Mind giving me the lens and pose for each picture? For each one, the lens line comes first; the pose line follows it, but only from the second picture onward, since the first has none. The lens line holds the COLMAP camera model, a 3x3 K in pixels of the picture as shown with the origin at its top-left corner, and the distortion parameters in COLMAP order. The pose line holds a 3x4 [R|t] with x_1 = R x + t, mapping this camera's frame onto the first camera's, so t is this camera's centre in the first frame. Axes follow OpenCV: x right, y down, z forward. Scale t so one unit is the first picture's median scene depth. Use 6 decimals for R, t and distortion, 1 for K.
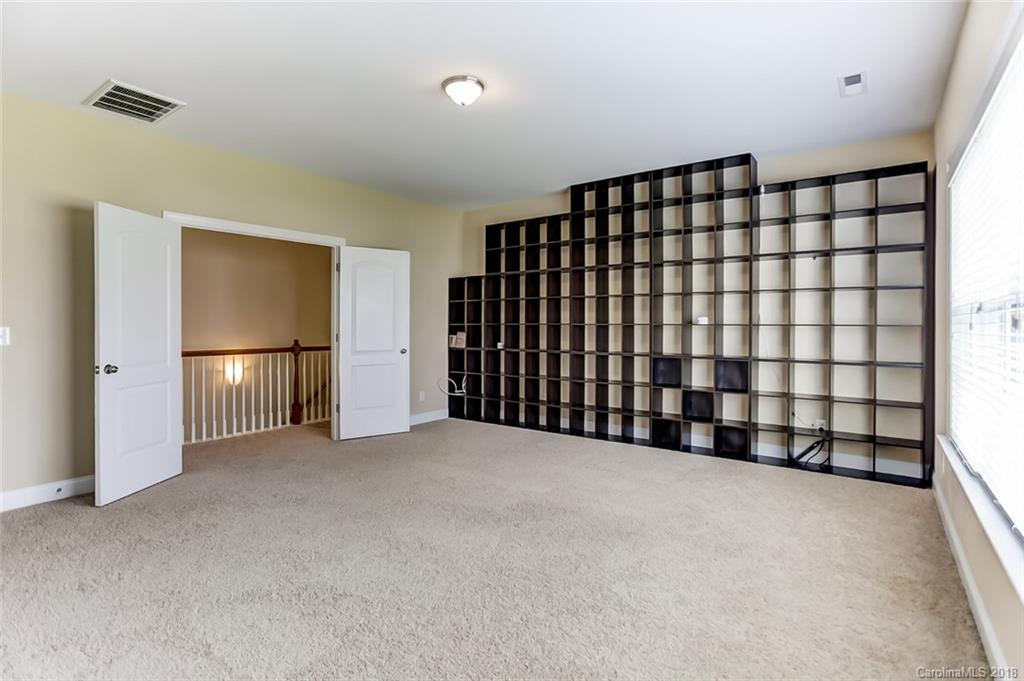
lens RADIAL K [[503.2, 0, 515.9], [0, 503.2, 337.8], [0, 0, 1]] dist [-0.041794, 0.026730]
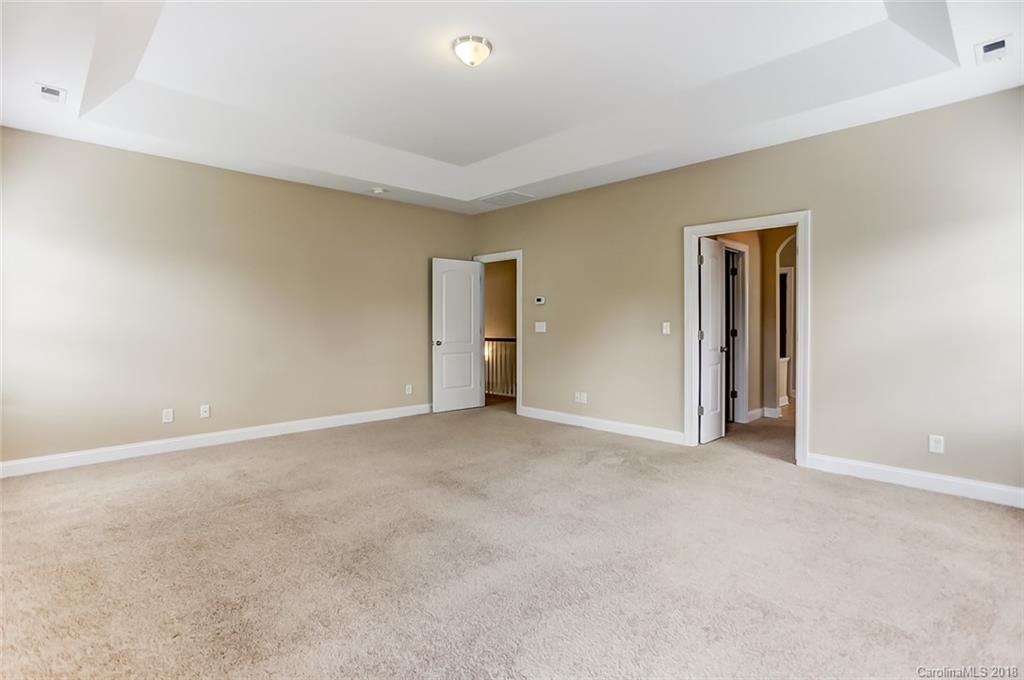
lens RADIAL K [[503.2, 0, 515.9], [0, 503.2, 337.3], [0, 0, 1]] dist [-0.041794, 0.026730]
pose [[-0.164224, 0.031794, -0.985911, 0.967843], [-0.016299, 0.999257, 0.034939, -0.032956], [0.986288, 0.021807, -0.163584, 1.332349]]
